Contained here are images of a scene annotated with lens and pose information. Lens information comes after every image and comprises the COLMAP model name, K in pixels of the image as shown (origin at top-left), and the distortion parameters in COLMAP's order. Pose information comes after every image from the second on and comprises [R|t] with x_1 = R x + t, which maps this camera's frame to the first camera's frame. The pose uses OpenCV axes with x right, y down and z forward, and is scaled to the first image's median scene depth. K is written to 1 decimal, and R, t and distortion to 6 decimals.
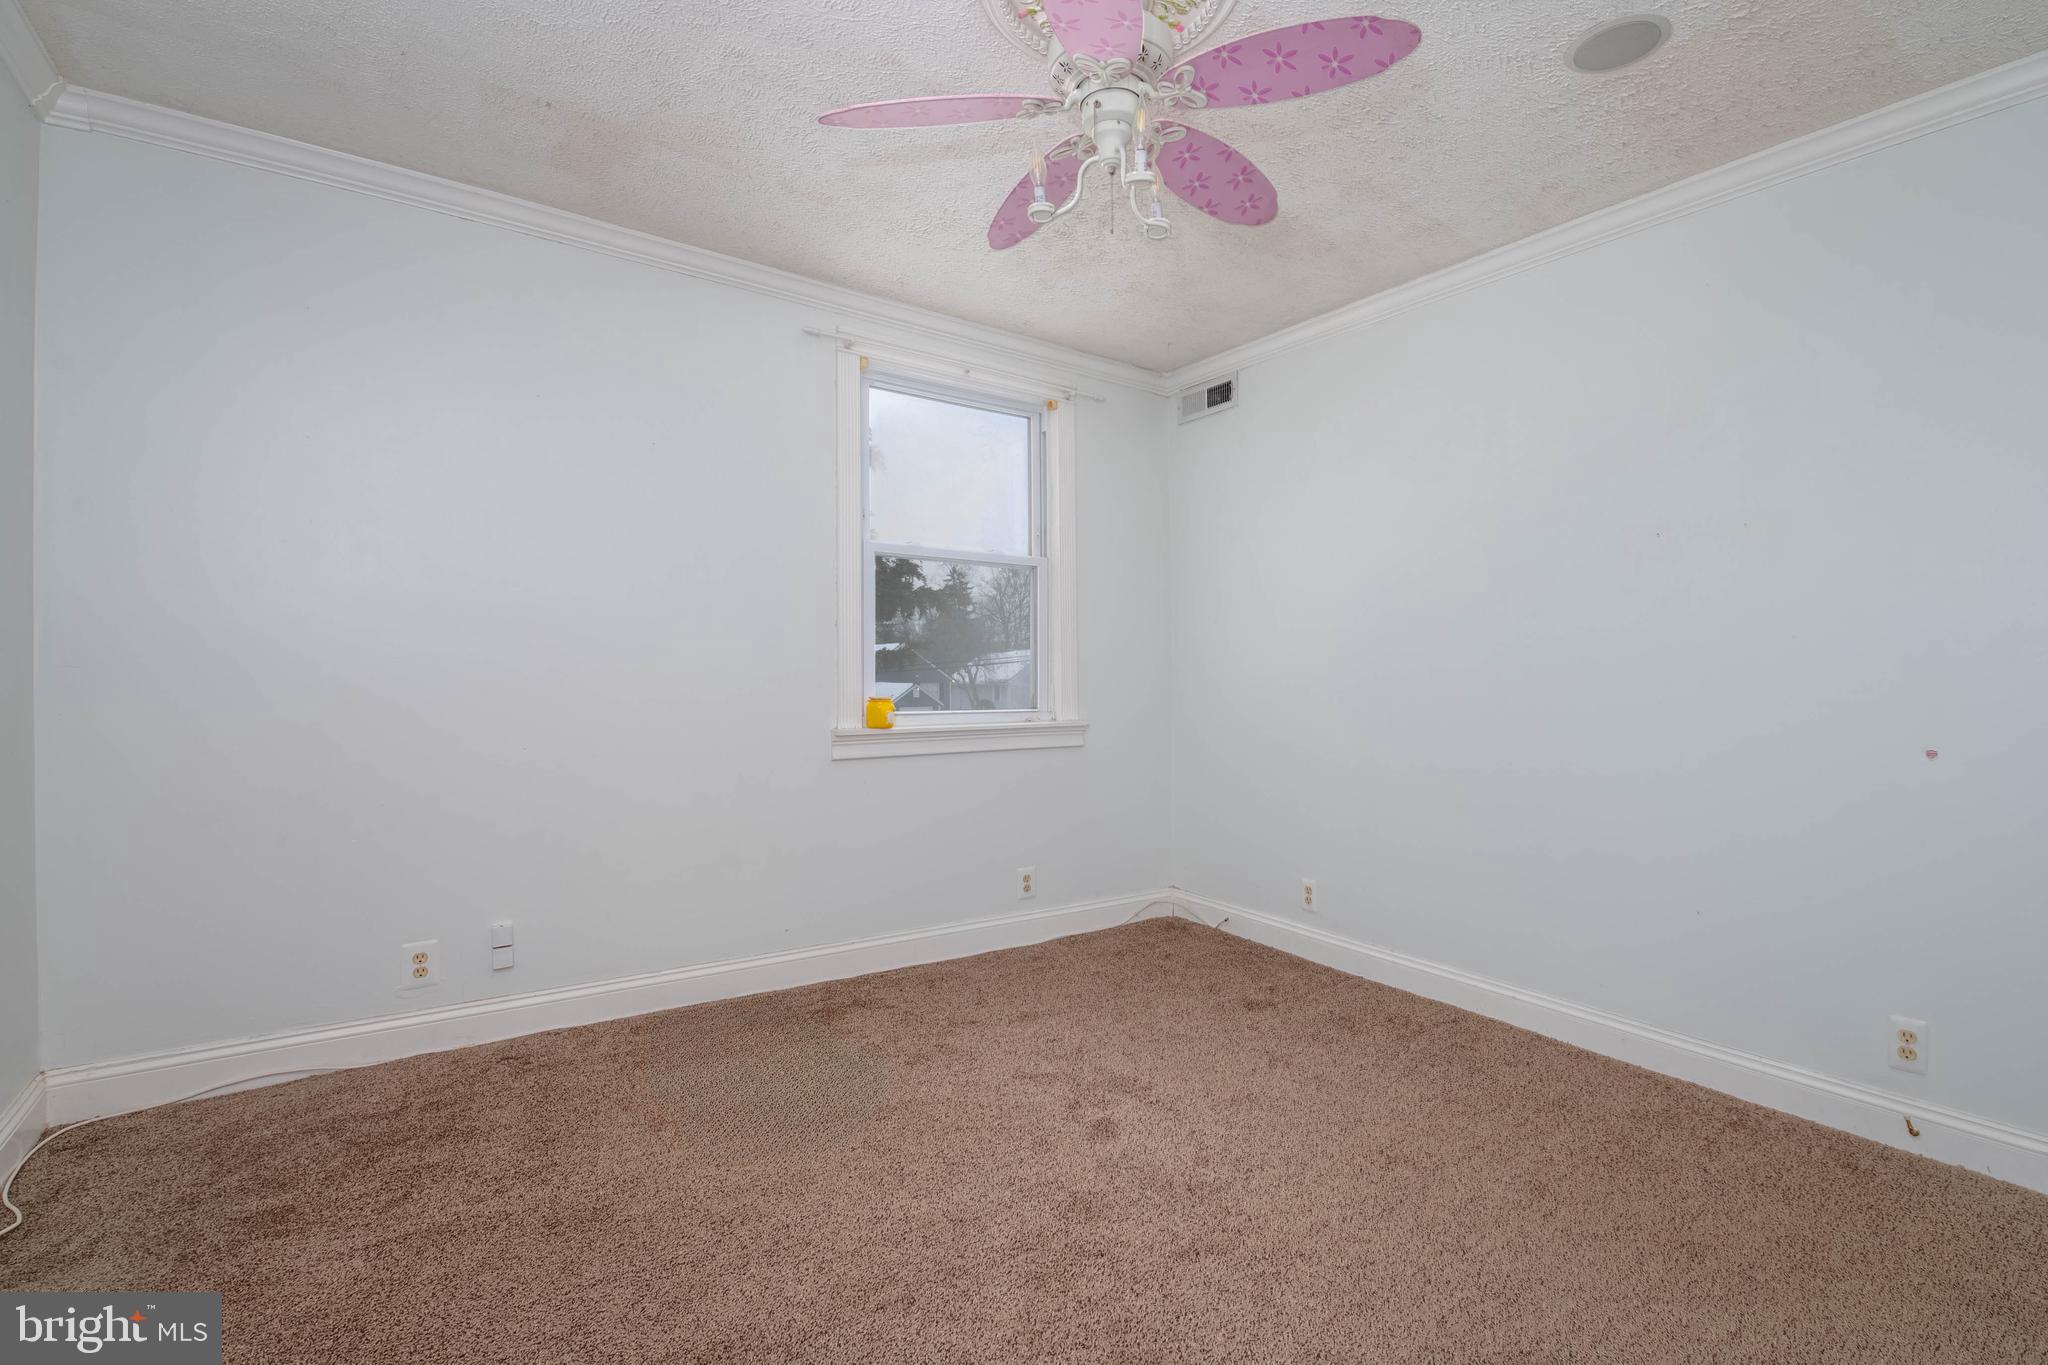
lens RADIAL K [[941.4, 0, 1024.0], [0, 941.4, 682.5], [0, 0, 1]] dist [-0.000403, -0.000131]
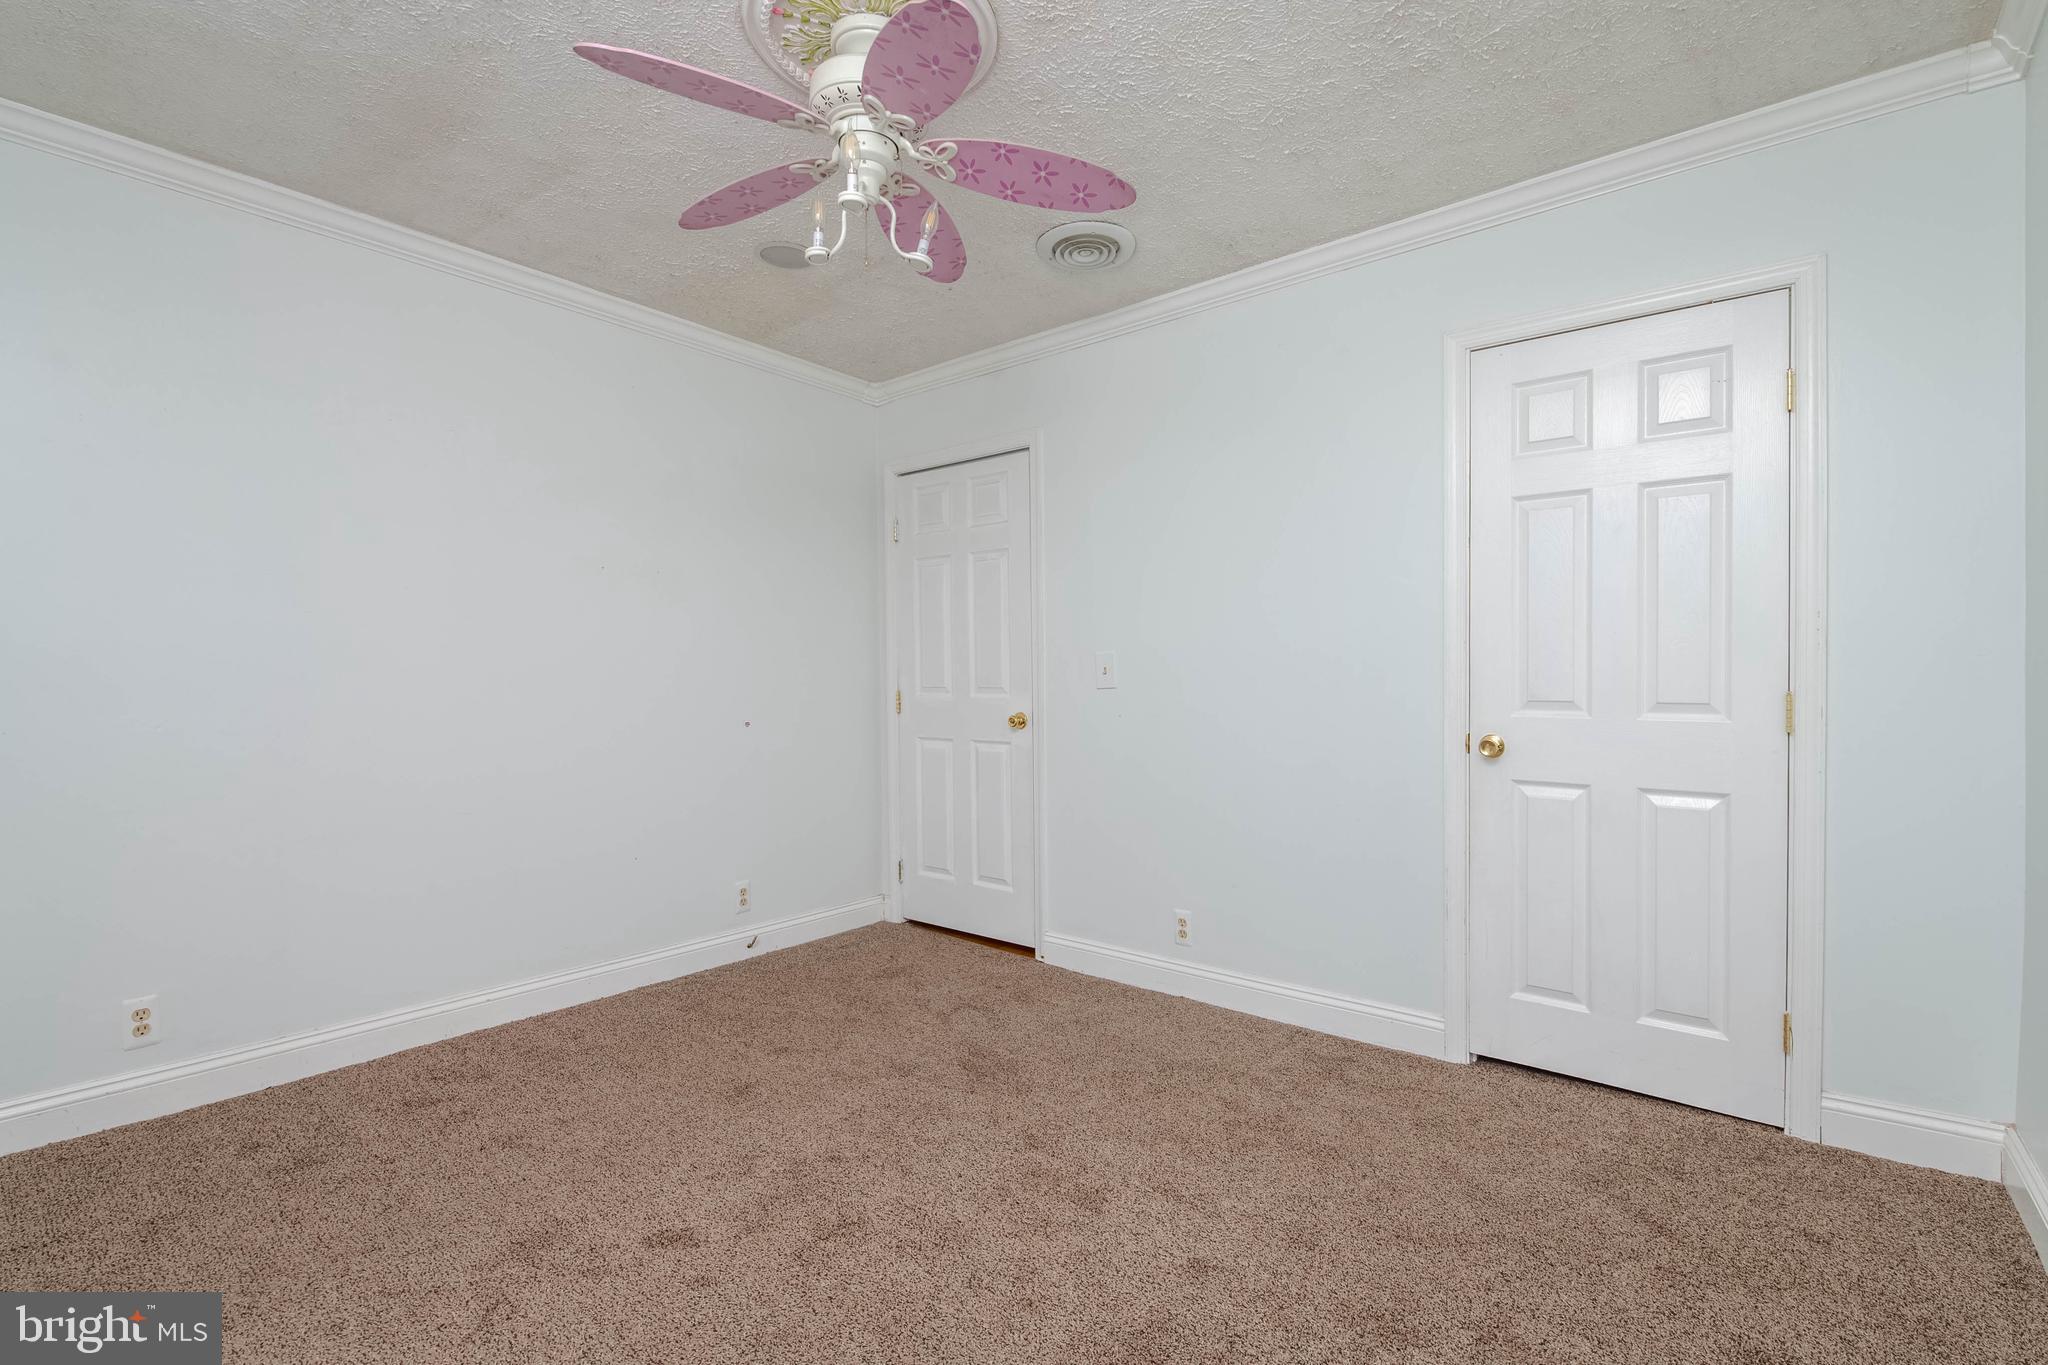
lens RADIAL K [[941.4, 0, 1024.0], [0, 941.4, 682.5], [0, 0, 1]] dist [-0.000403, -0.000131]
pose [[-0.265531, -0.019408, 0.963907, -0.753459], [0.012866, 0.999637, 0.023671, -0.032579], [-0.964016, 0.018687, -0.265185, 0.869838]]
